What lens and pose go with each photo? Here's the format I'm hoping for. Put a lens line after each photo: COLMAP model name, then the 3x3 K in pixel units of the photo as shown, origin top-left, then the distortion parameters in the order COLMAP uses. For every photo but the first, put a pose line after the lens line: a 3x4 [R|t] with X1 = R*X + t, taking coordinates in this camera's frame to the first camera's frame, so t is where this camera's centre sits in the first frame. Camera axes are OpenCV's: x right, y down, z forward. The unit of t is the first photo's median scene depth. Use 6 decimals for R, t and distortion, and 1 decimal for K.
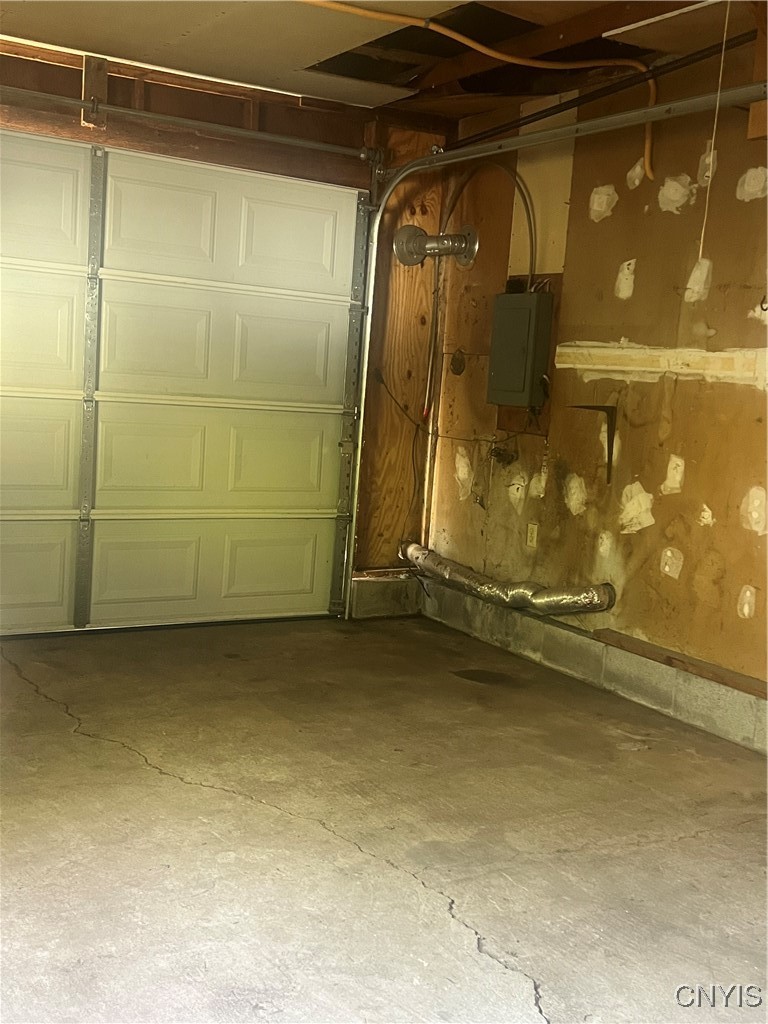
lens RADIAL K [[1128.4, 0, 382.5], [0, 1128.4, 513.1], [0, 0, 1]] dist [0.060677, 0.000000]
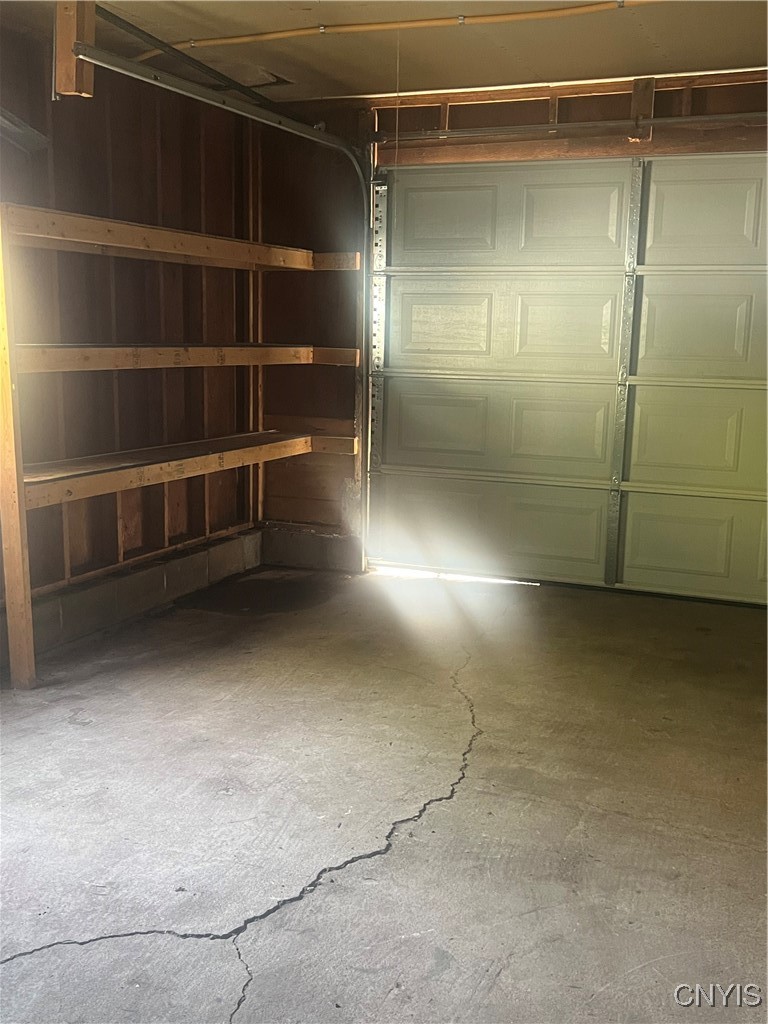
lens RADIAL K [[1128.4, 0, 355.1], [0, 1128.4, 500.3], [0, 0, 1]] dist [0.060677, 0.000000]
pose [[0.580793, 0.071276, -0.810925, 0.517099], [-0.089150, 0.995737, 0.023670, 0.013049], [0.809155, 0.058547, 0.584672, 0.133751]]
